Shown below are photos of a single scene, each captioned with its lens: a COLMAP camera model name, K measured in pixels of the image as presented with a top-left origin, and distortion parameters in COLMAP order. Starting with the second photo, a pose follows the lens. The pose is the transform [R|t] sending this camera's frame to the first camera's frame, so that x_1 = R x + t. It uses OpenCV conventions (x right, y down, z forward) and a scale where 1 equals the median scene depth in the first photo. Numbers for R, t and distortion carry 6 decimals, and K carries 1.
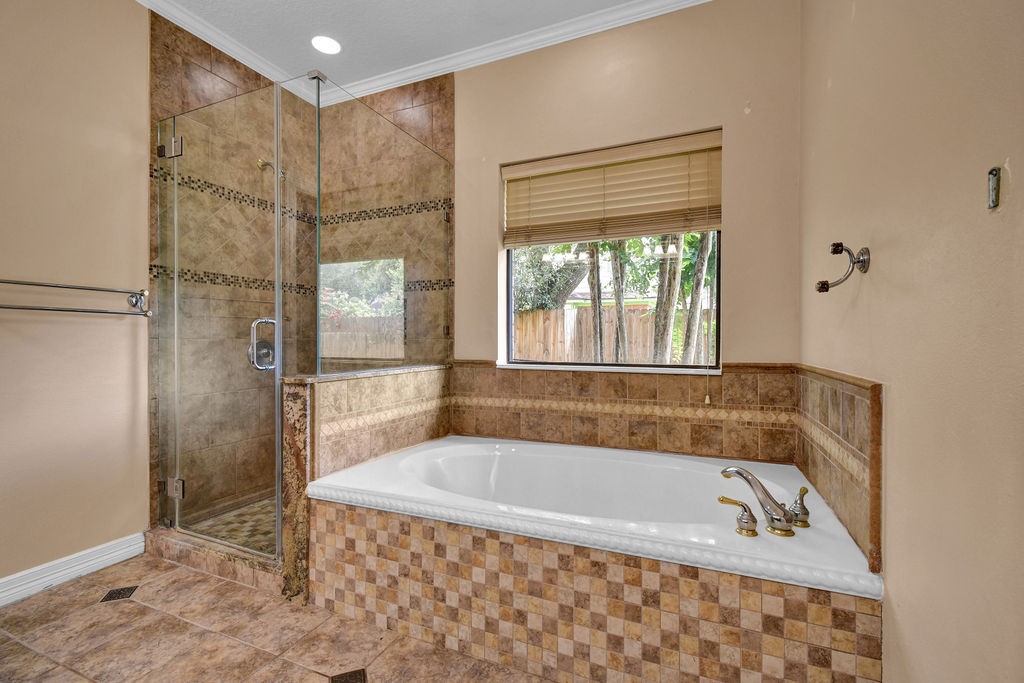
lens RADIAL K [[452.2, 0, 522.2], [0, 452.2, 339.5], [0, 0, 1]] dist [0.012494, -0.006626]
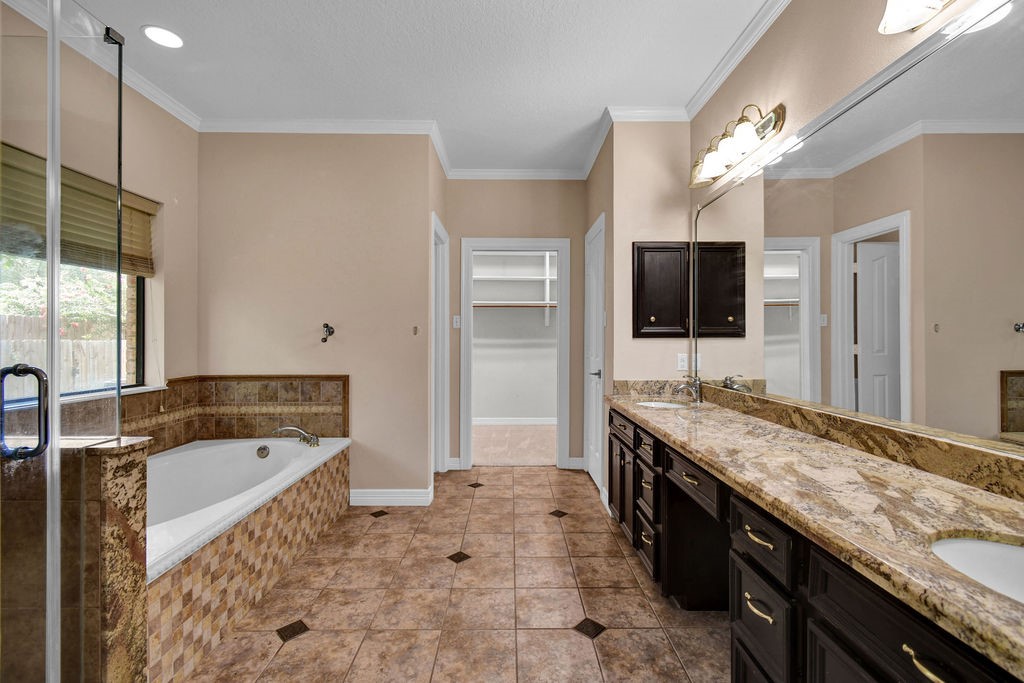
lens RADIAL K [[452.2, 0, 522.2], [0, 452.2, 339.5], [0, 0, 1]] dist [0.012494, -0.006626]
pose [[-0.425728, -0.003323, 0.904845, -1.482224], [-0.007861, 0.999969, -0.000026, -0.090791], [-0.904817, -0.007125, -0.425741, 0.750602]]
